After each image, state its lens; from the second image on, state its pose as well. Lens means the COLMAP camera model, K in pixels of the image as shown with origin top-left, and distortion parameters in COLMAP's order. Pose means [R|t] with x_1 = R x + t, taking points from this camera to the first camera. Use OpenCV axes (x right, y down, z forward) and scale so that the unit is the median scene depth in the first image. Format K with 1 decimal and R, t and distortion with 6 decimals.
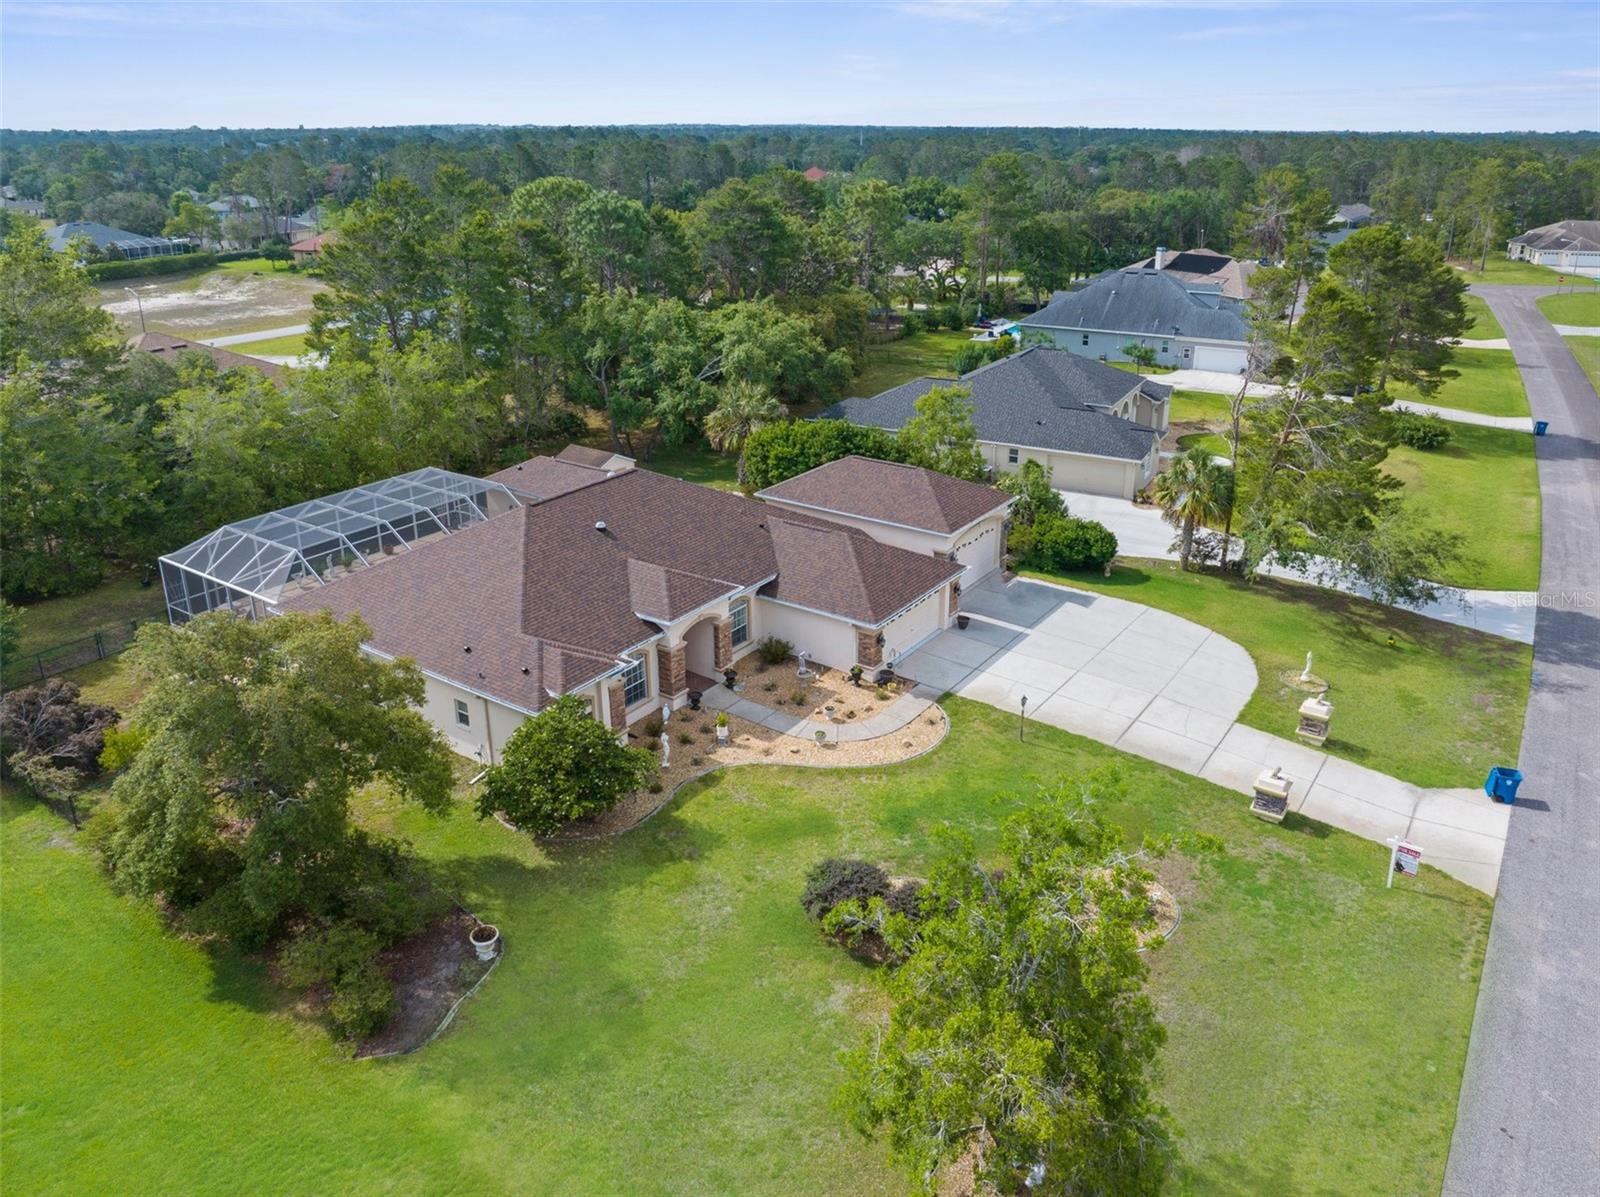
lens RADIAL K [[1185.9, 0, 826.7], [0, 1185.9, 494.7], [0, 0, 1]] dist [-0.056493, 0.026163]
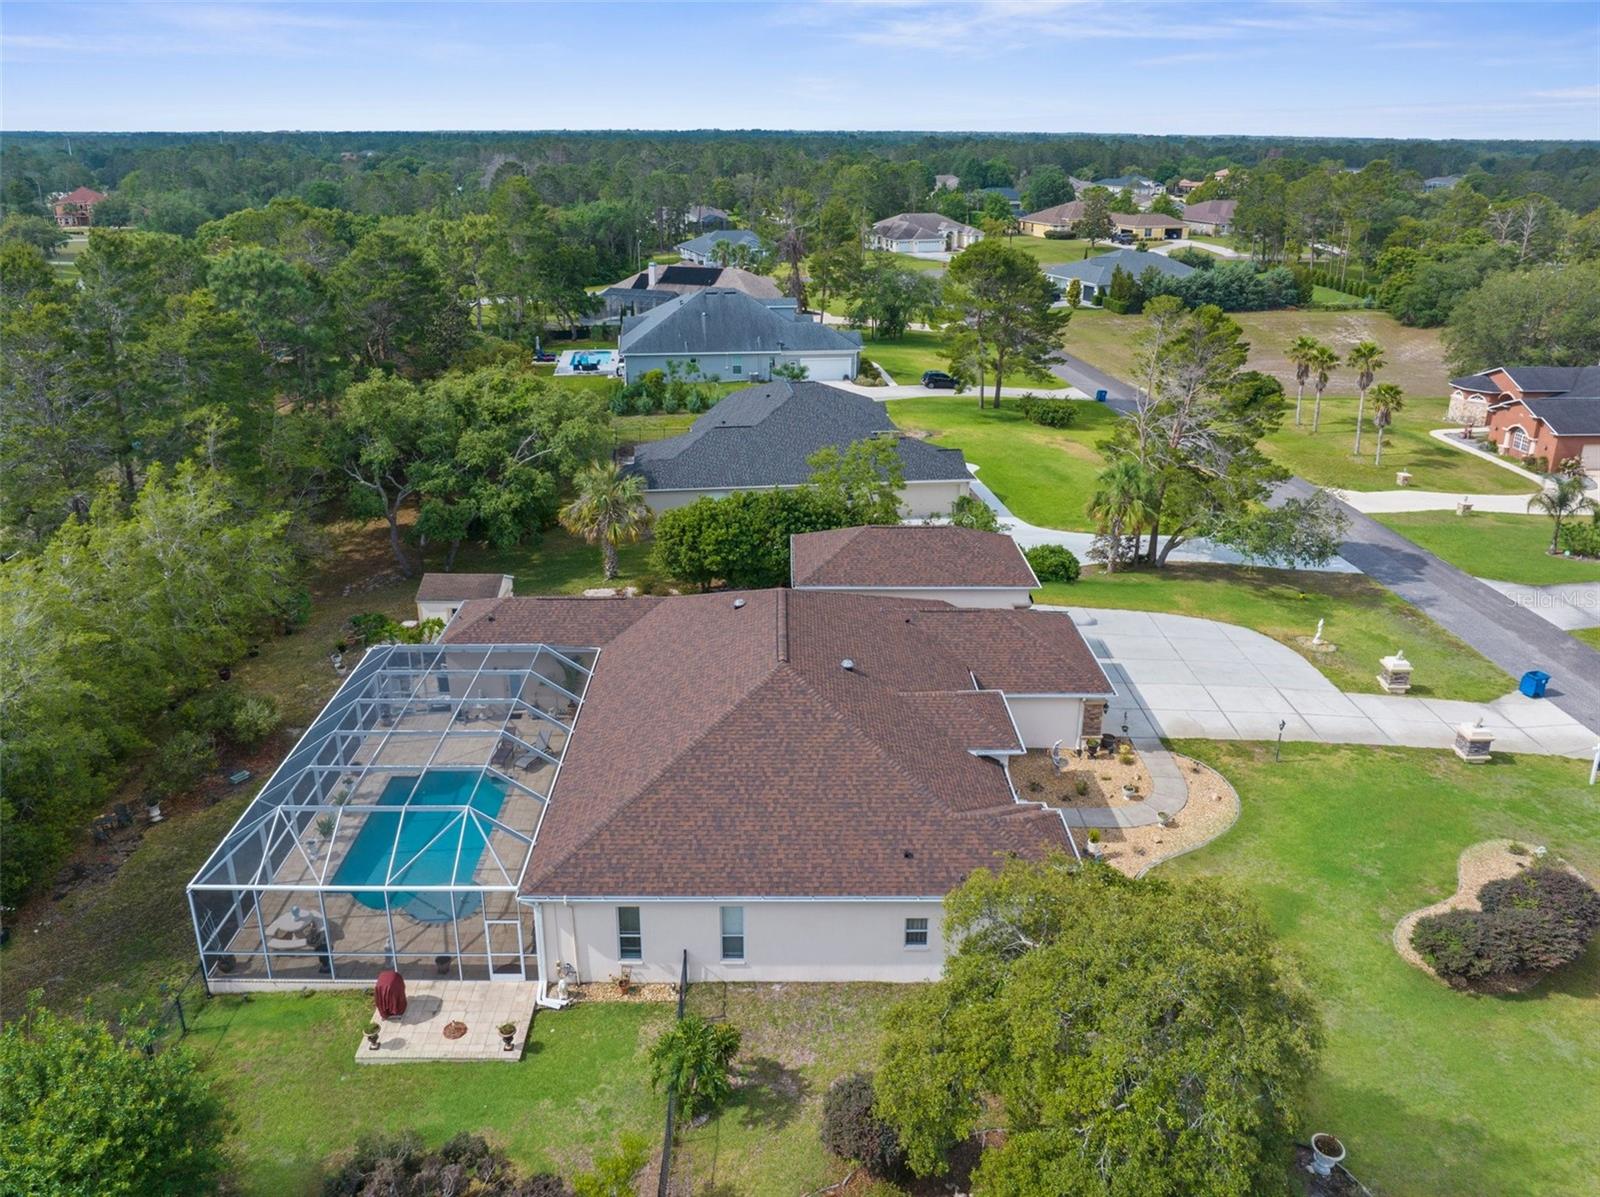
lens RADIAL K [[1185.9, 0, 801.0], [0, 1185.9, 449.2], [0, 0, 1]] dist [-0.056493, 0.026163]
pose [[0.816719, -0.147538, 0.557855, -0.632336], [0.167269, 0.985784, 0.015827, -0.137488], [-0.552260, 0.080386, 0.829788, 0.281119]]
